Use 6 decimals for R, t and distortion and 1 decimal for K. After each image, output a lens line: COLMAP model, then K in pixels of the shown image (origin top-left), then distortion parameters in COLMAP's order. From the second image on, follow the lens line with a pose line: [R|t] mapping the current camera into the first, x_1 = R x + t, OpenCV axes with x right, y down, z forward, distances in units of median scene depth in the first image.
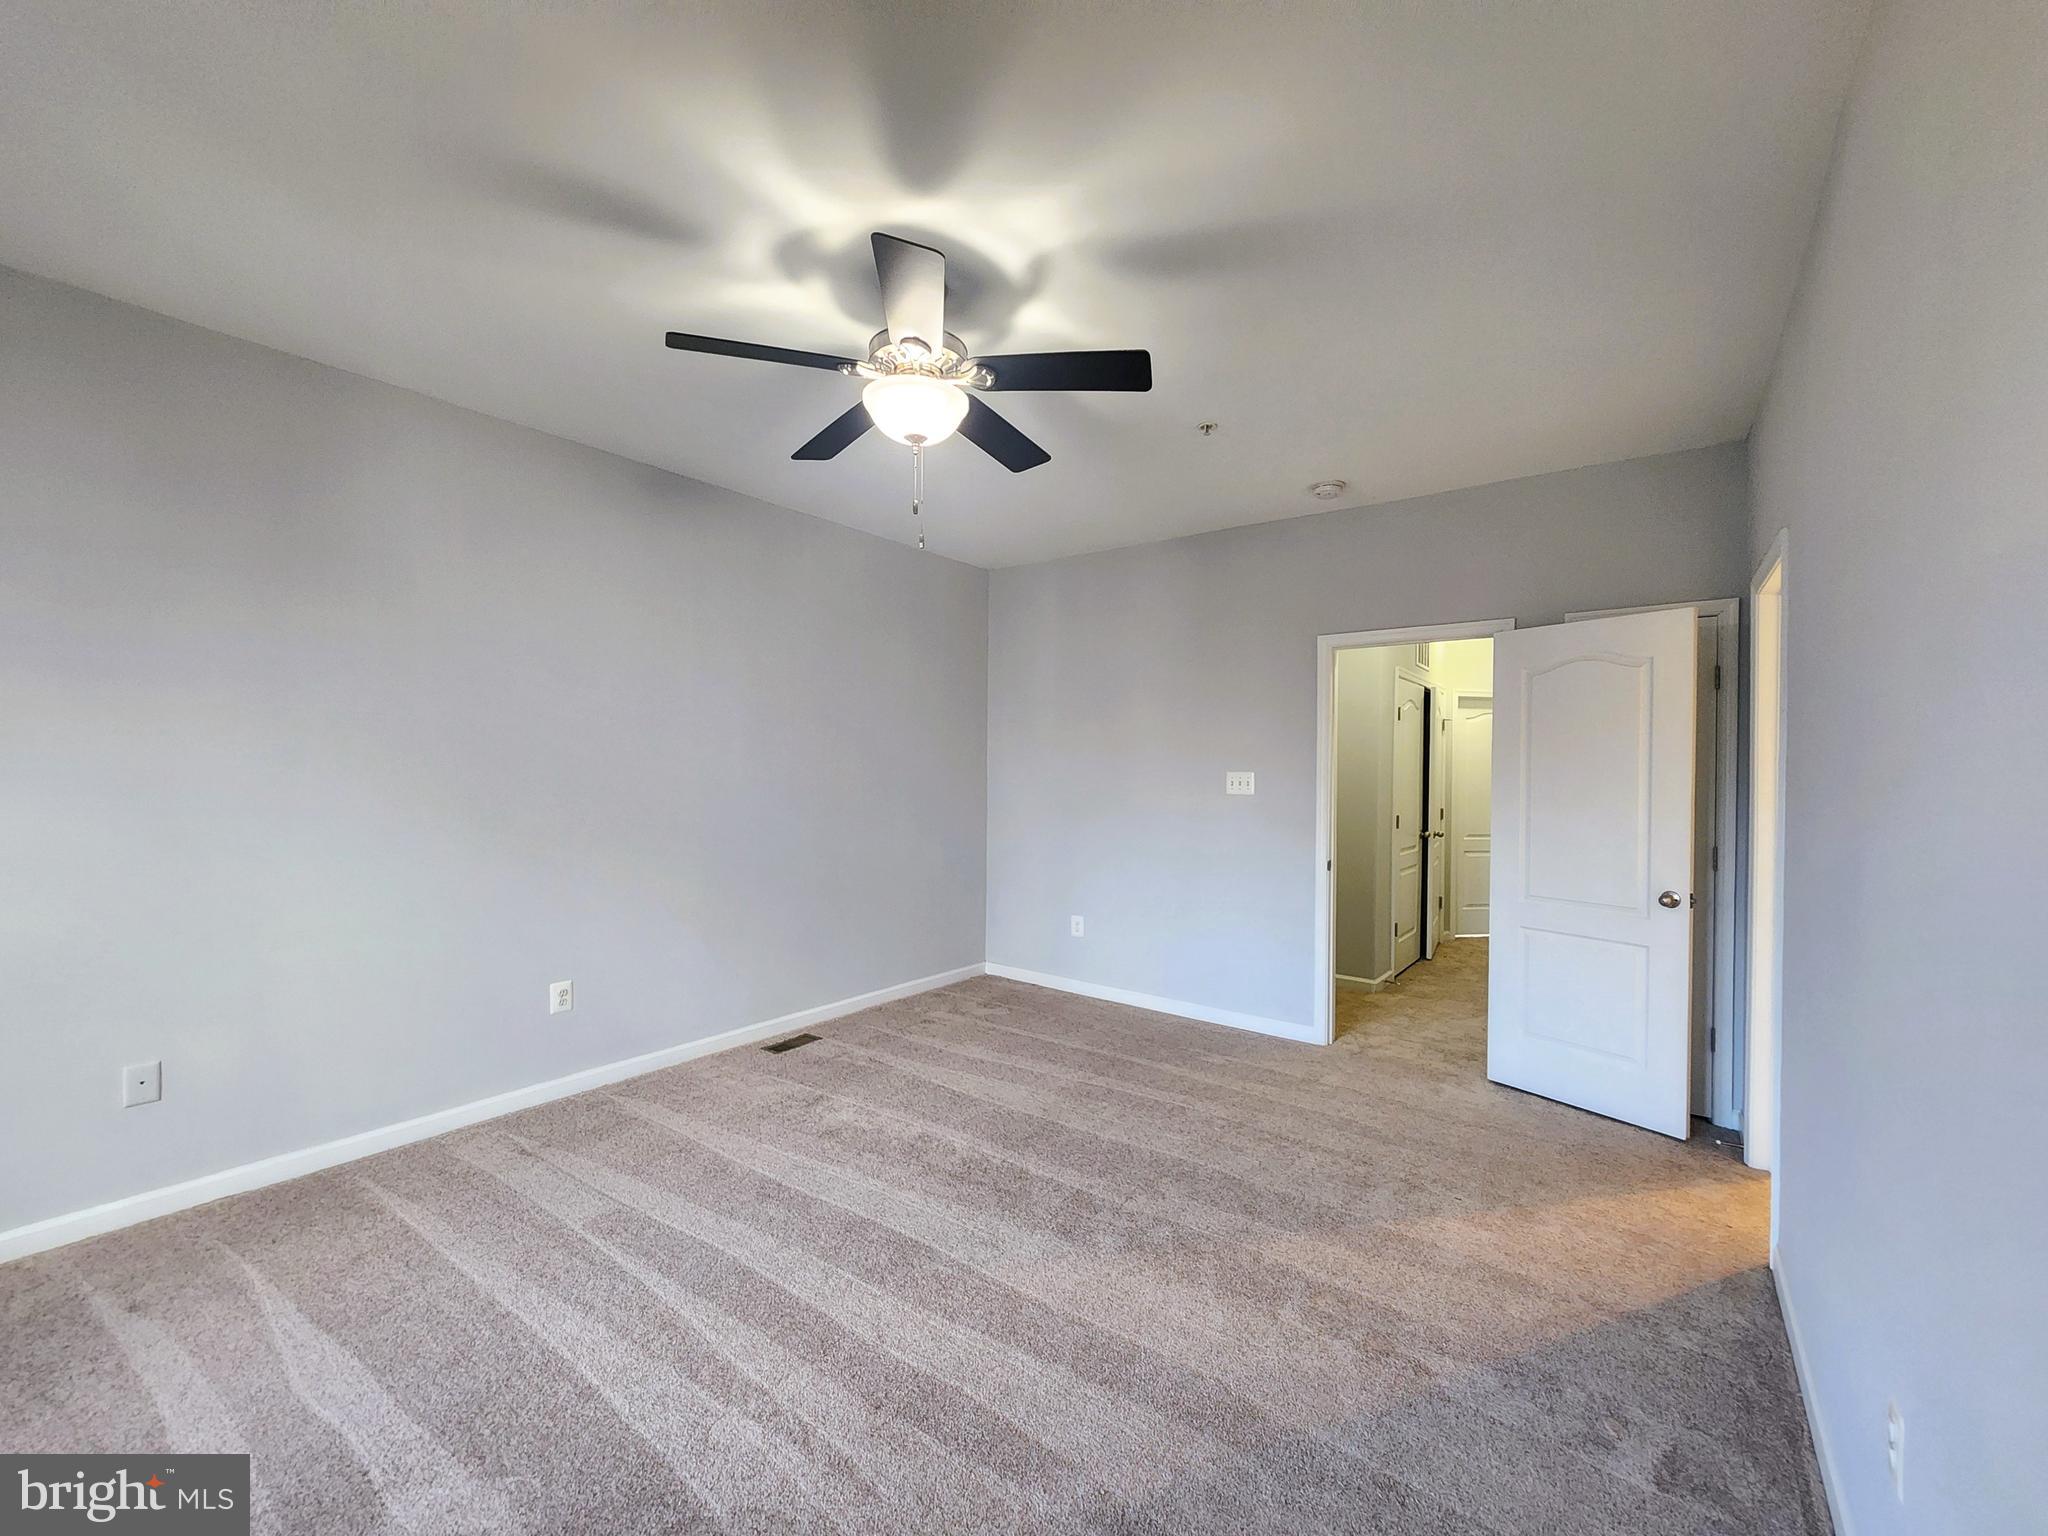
lens RADIAL K [[837.8, 0, 1037.0], [0, 837.8, 768.9], [0, 0, 1]] dist [-0.000259, -0.000395]
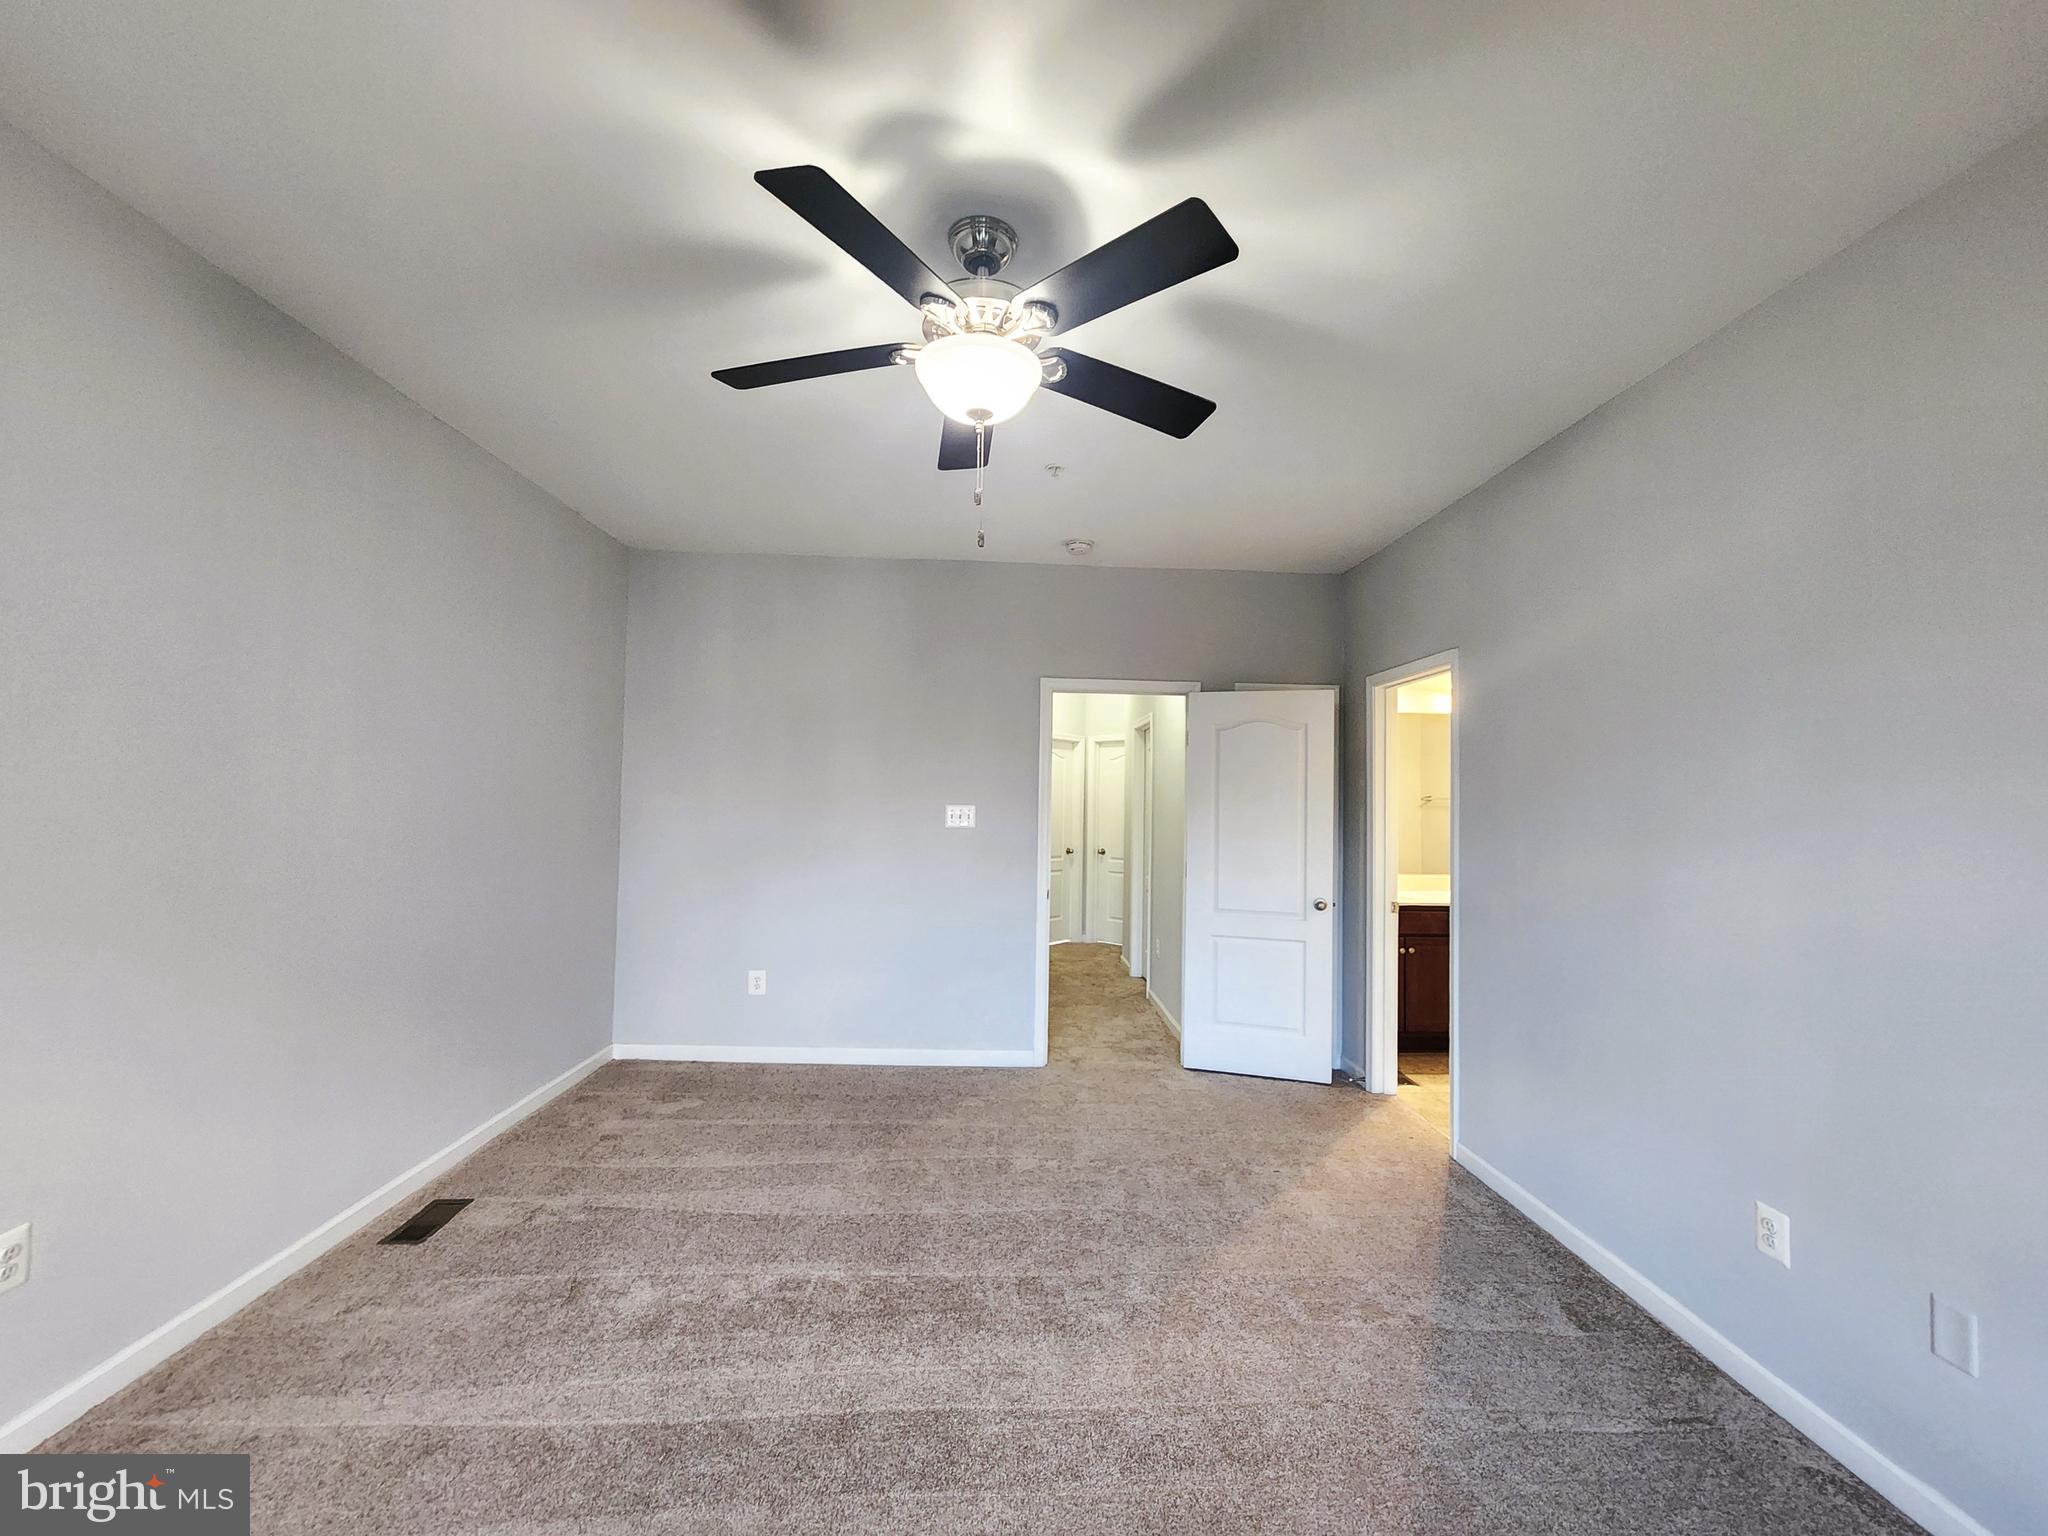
lens RADIAL K [[837.8, 0, 1028.9], [0, 837.8, 762.7], [0, 0, 1]] dist [-0.000259, -0.000395]
pose [[0.773965, 0.035086, 0.632255, -0.385230], [-0.013575, 0.999154, -0.038829, -0.010782], [-0.633082, 0.021470, 0.773787, 0.207798]]
